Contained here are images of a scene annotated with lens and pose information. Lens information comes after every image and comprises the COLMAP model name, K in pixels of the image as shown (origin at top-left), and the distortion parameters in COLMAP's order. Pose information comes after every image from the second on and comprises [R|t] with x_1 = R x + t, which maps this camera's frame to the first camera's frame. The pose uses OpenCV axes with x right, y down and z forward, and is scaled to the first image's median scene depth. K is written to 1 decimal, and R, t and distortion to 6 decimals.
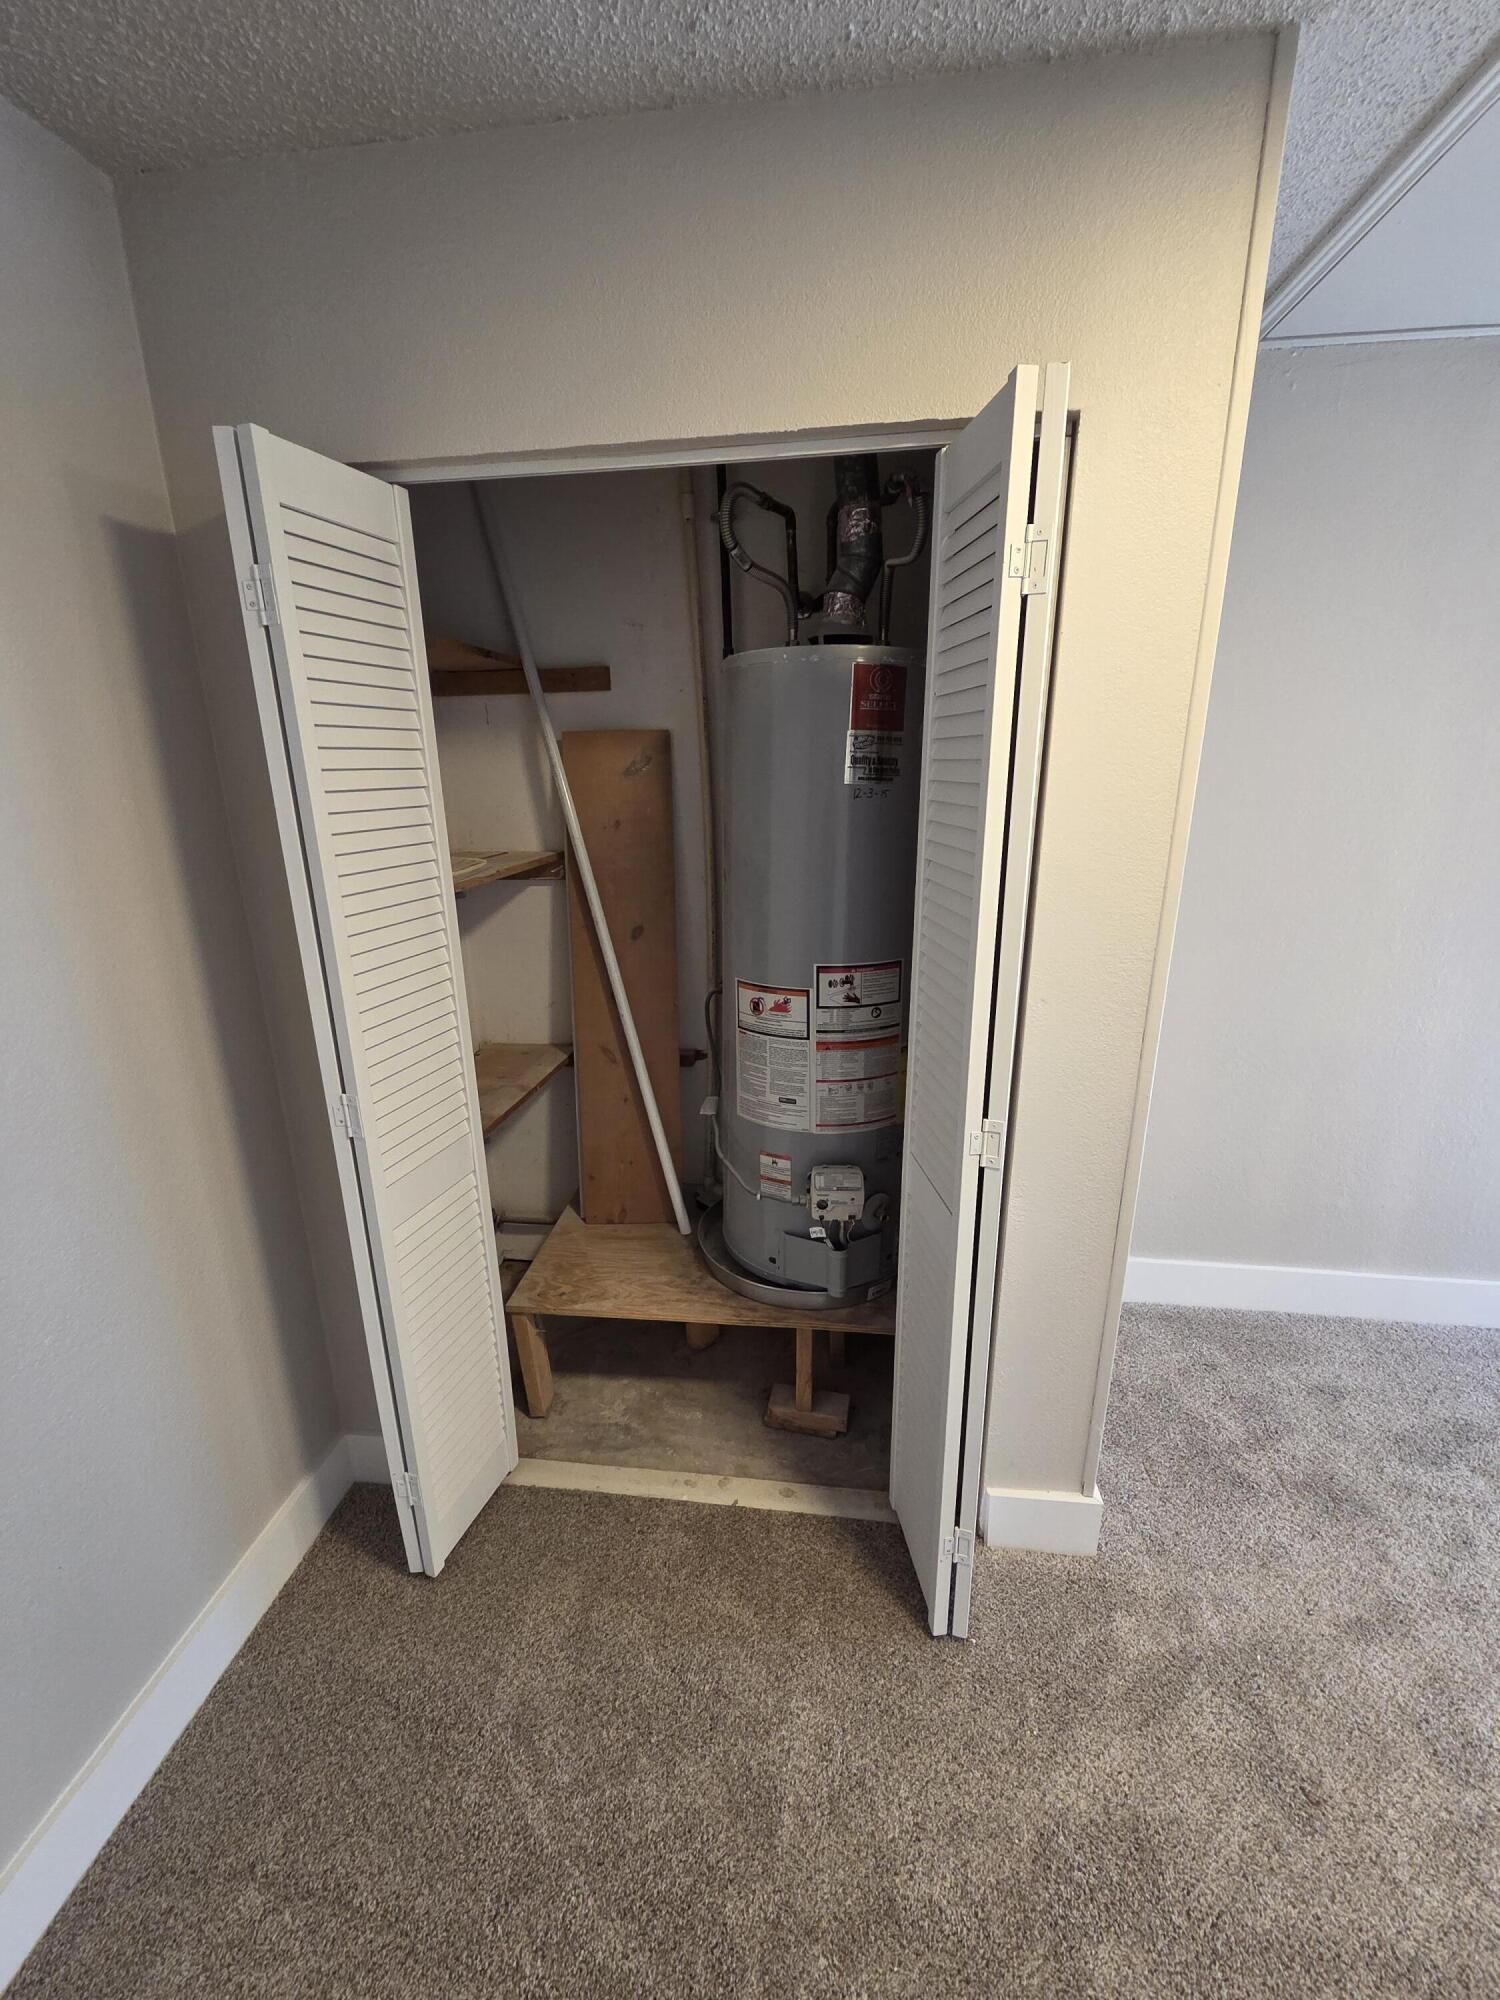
lens RADIAL K [[826.1, 0, 750.0], [0, 826.1, 996.5], [0, 0, 1]] dist [-0.004037, 0.002261]
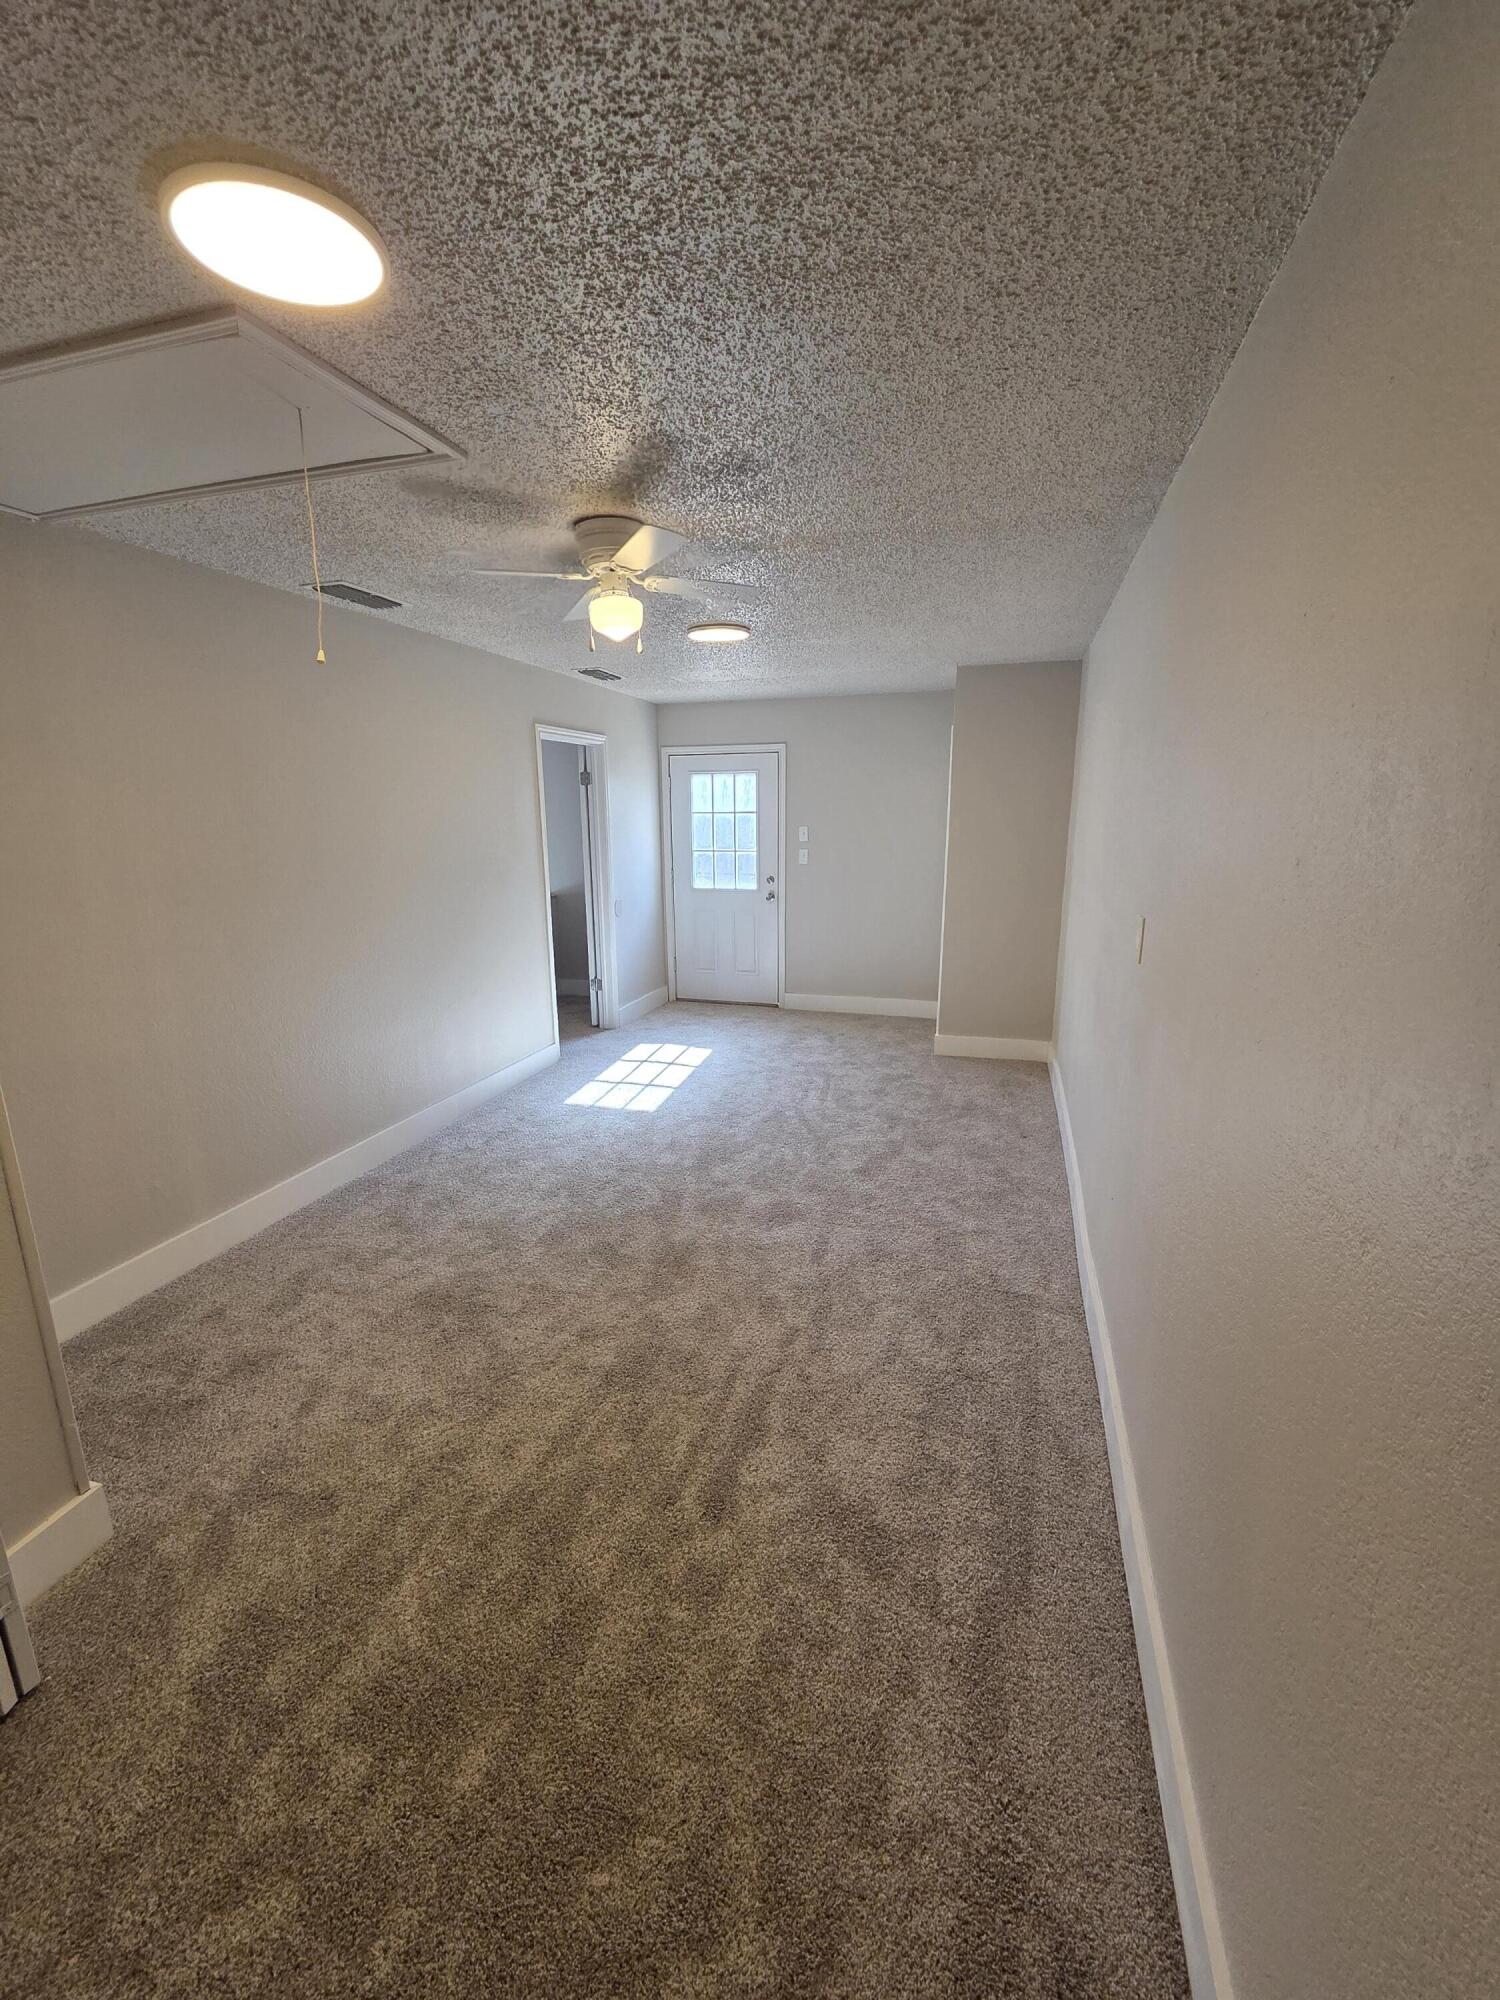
lens RADIAL K [[826.1, 0, 748.2], [0, 826.1, 1000.0], [0, 0, 1]] dist [-0.004037, 0.002261]
pose [[0.173055, -0.216568, 0.960807, -0.340213], [0.282840, 0.945363, 0.162143, 0.064556], [-0.943426, 0.243695, 0.224854, -0.222811]]
